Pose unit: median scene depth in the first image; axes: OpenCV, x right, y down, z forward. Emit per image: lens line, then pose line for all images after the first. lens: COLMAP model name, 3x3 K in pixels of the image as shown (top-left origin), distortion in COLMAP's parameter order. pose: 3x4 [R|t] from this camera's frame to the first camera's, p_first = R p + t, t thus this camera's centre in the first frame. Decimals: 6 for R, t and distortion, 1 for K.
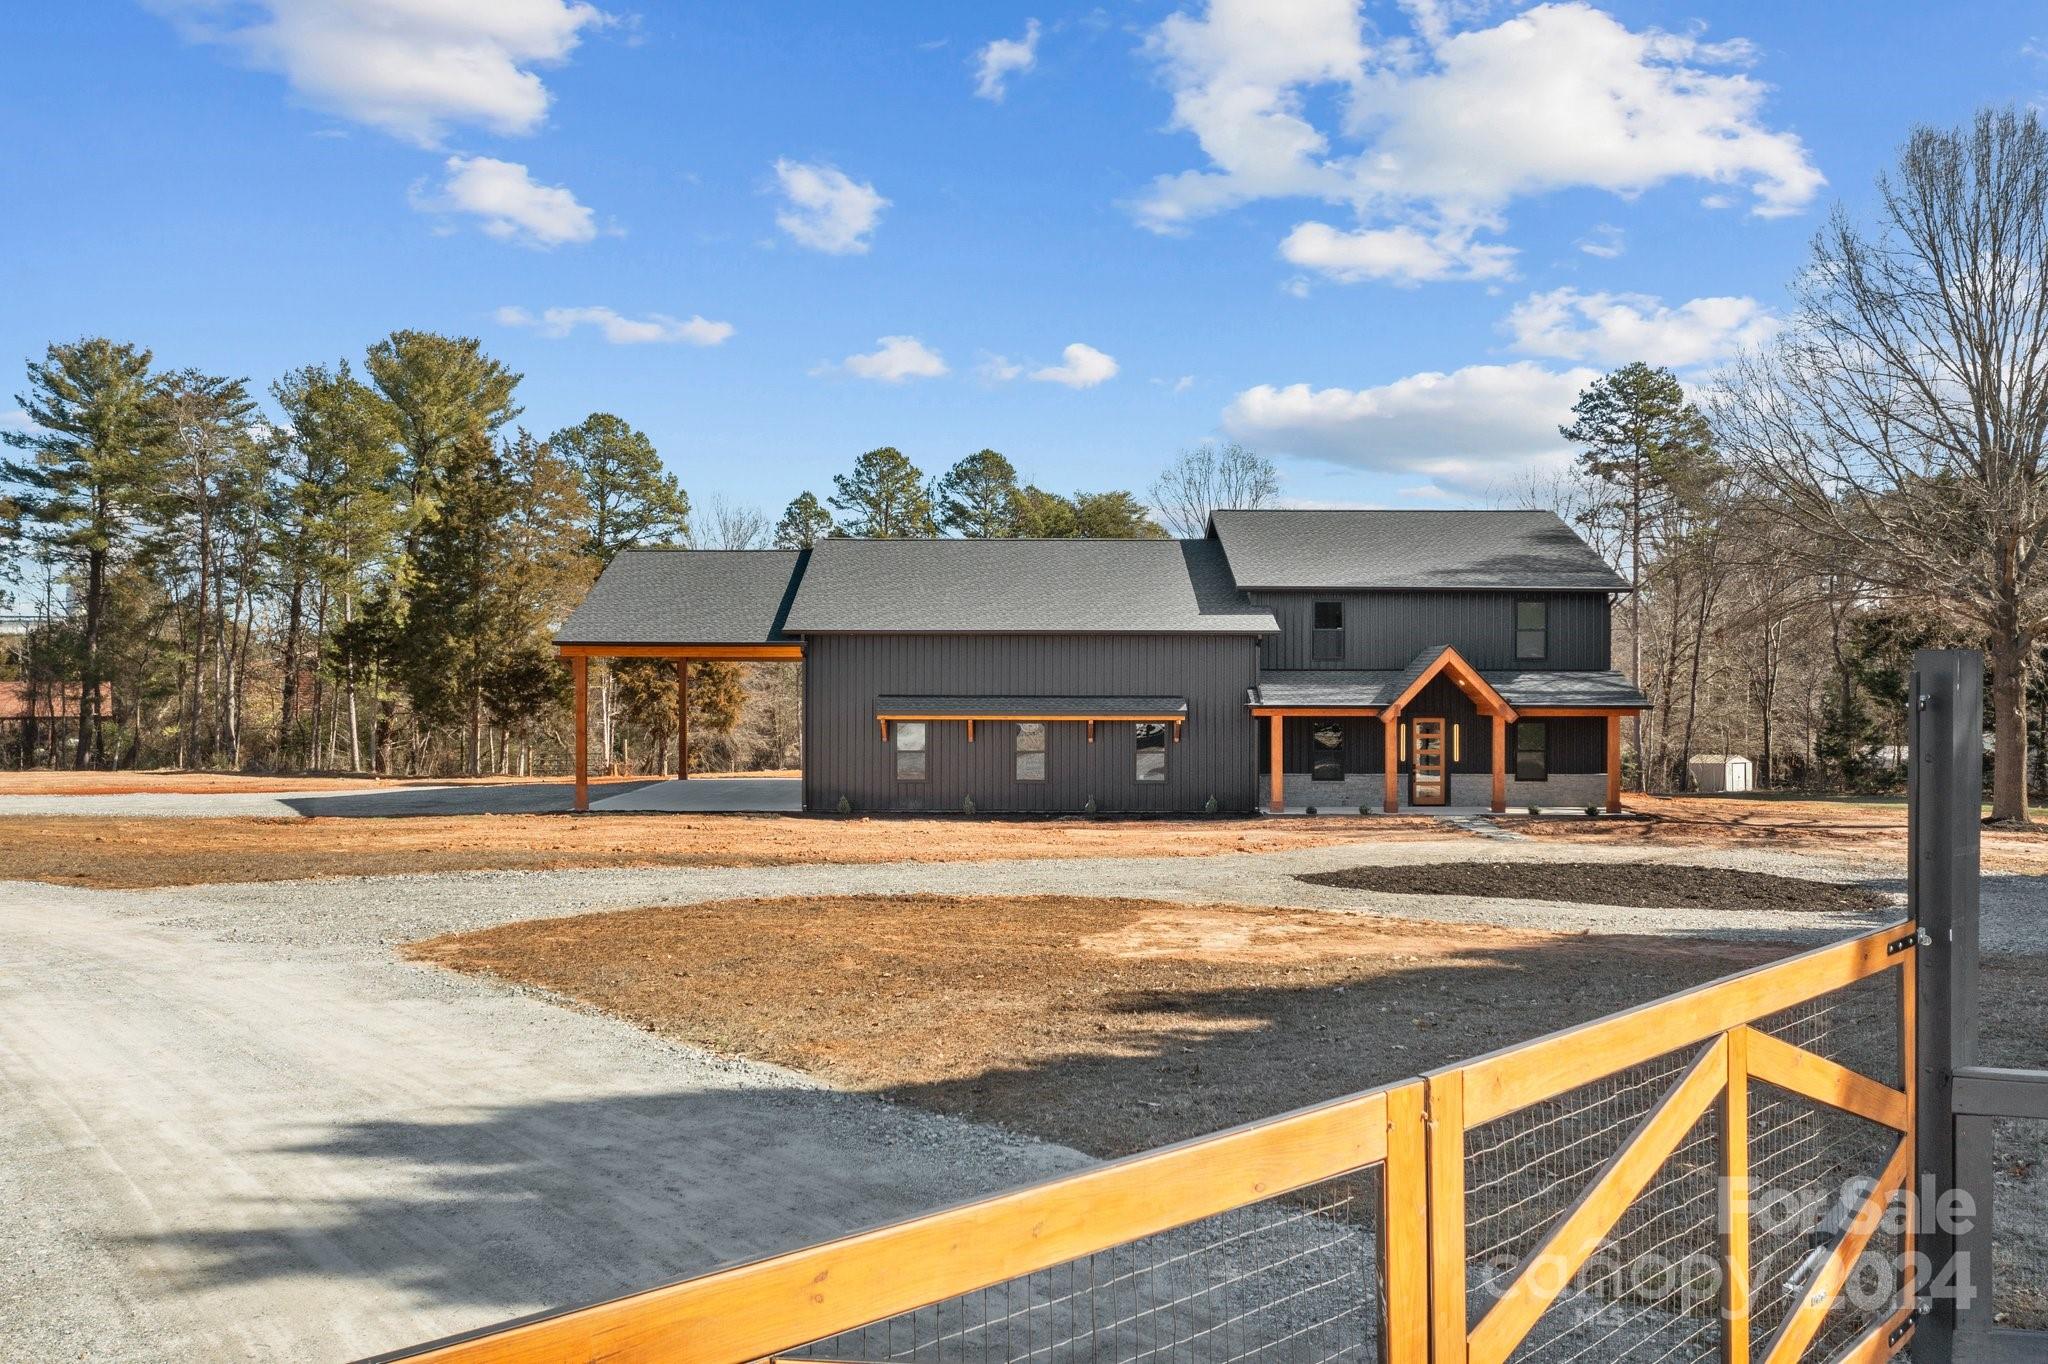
lens RADIAL K [[1655.4, 0, 1035.9], [0, 1655.4, 664.8], [0, 0, 1]] dist [0.007419, 0.010724]
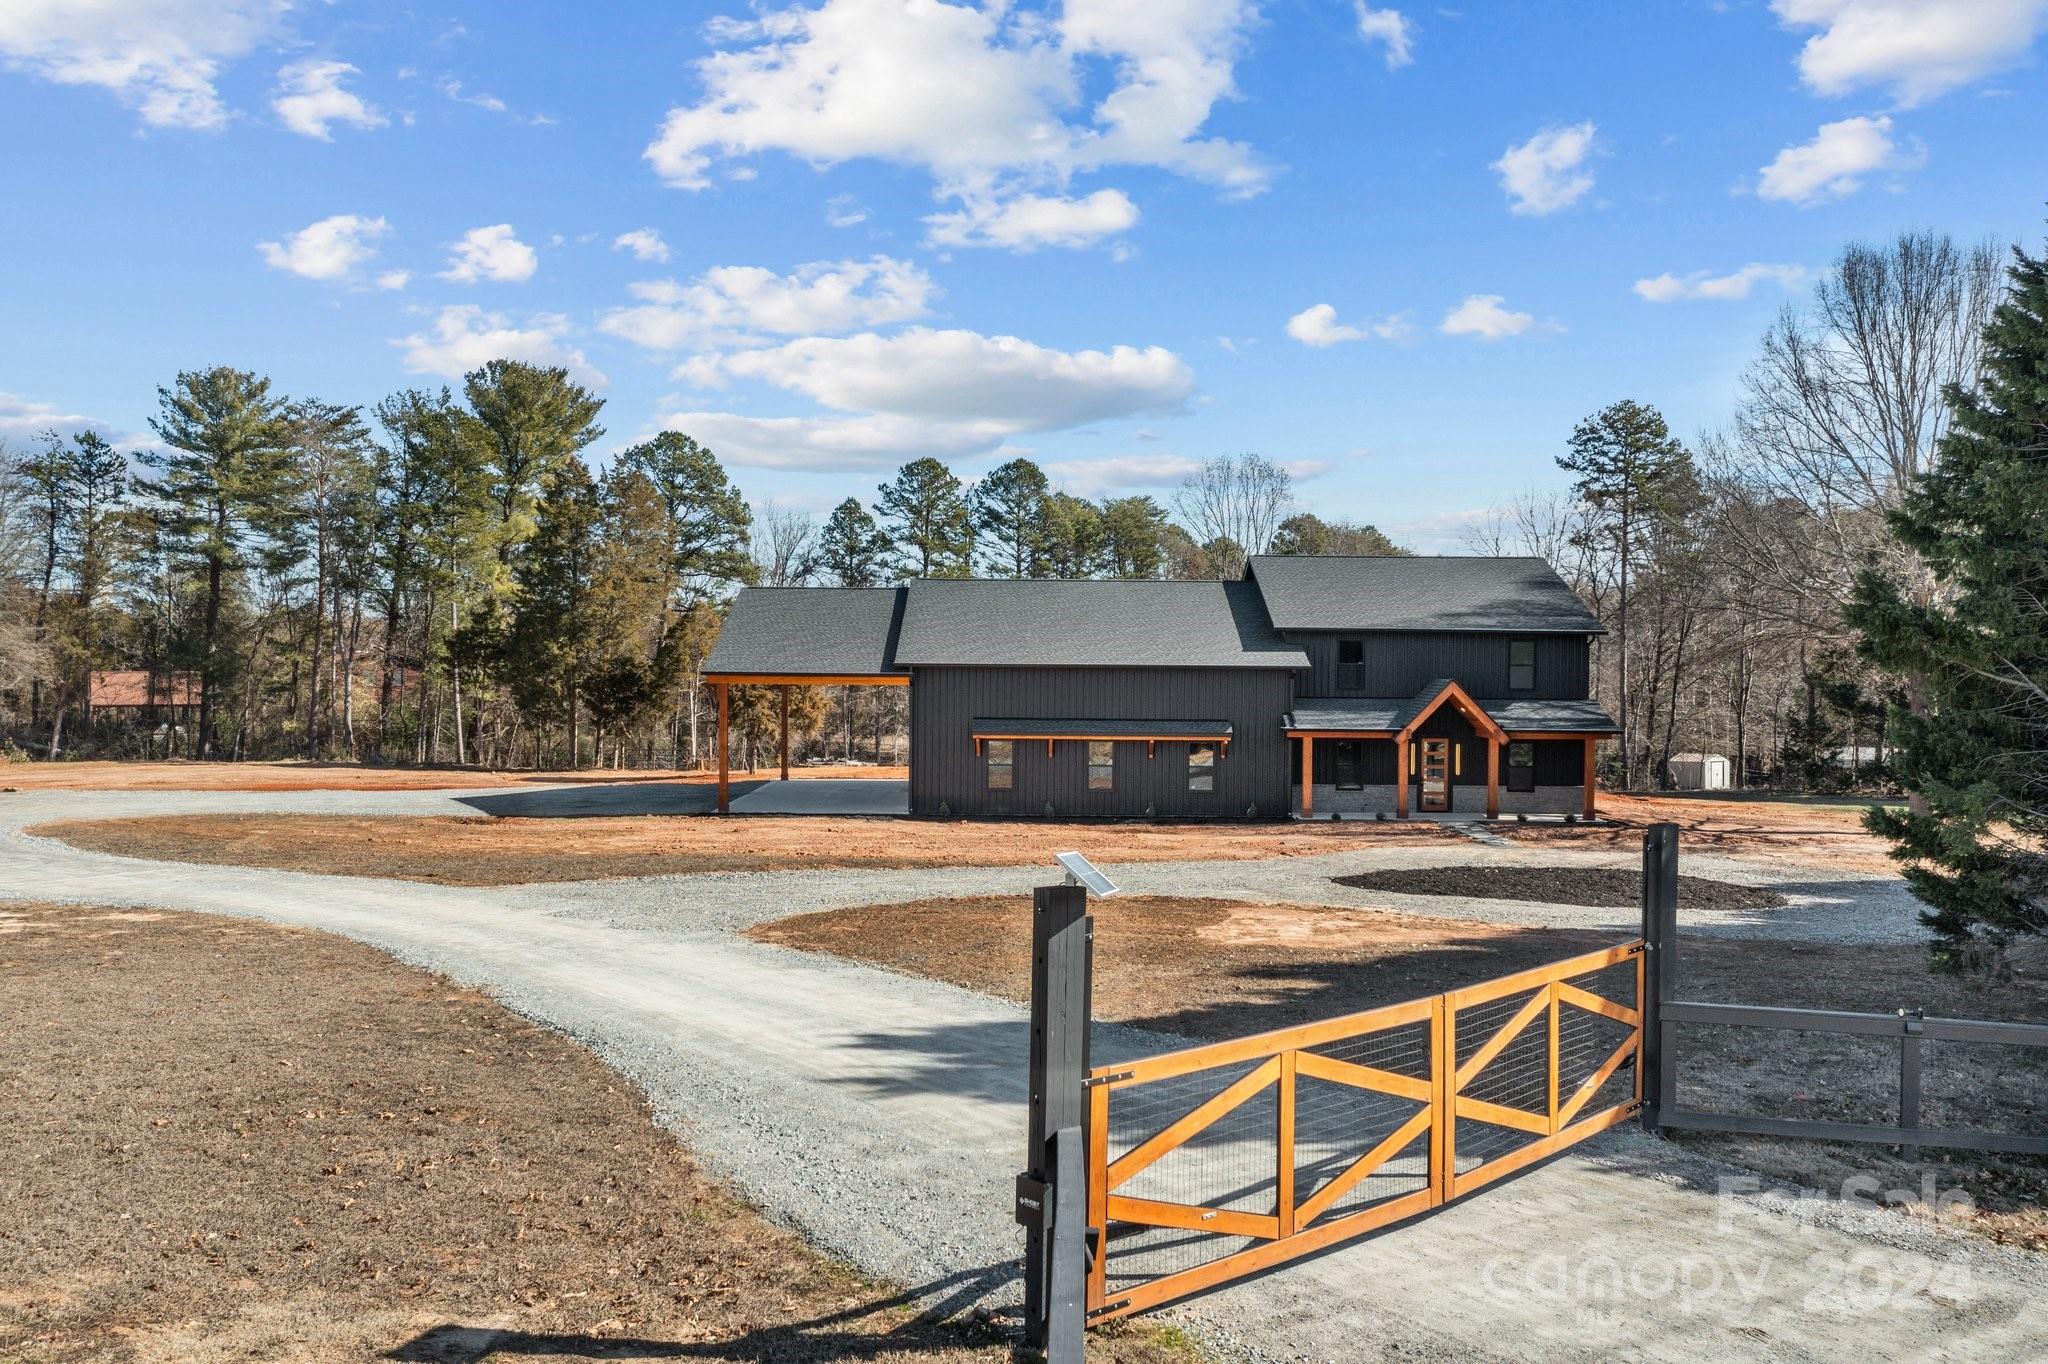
lens RADIAL K [[1650.1, 0, 1024.0], [0, 1650.1, 682.0], [0, 0, 1]] dist [0.006644, 0.000247]
pose [[0.999942, 0.005182, -0.009401, -0.028870], [-0.004946, 0.999674, 0.025039, -0.022706], [0.009527, -0.024991, 0.999642, -0.115036]]
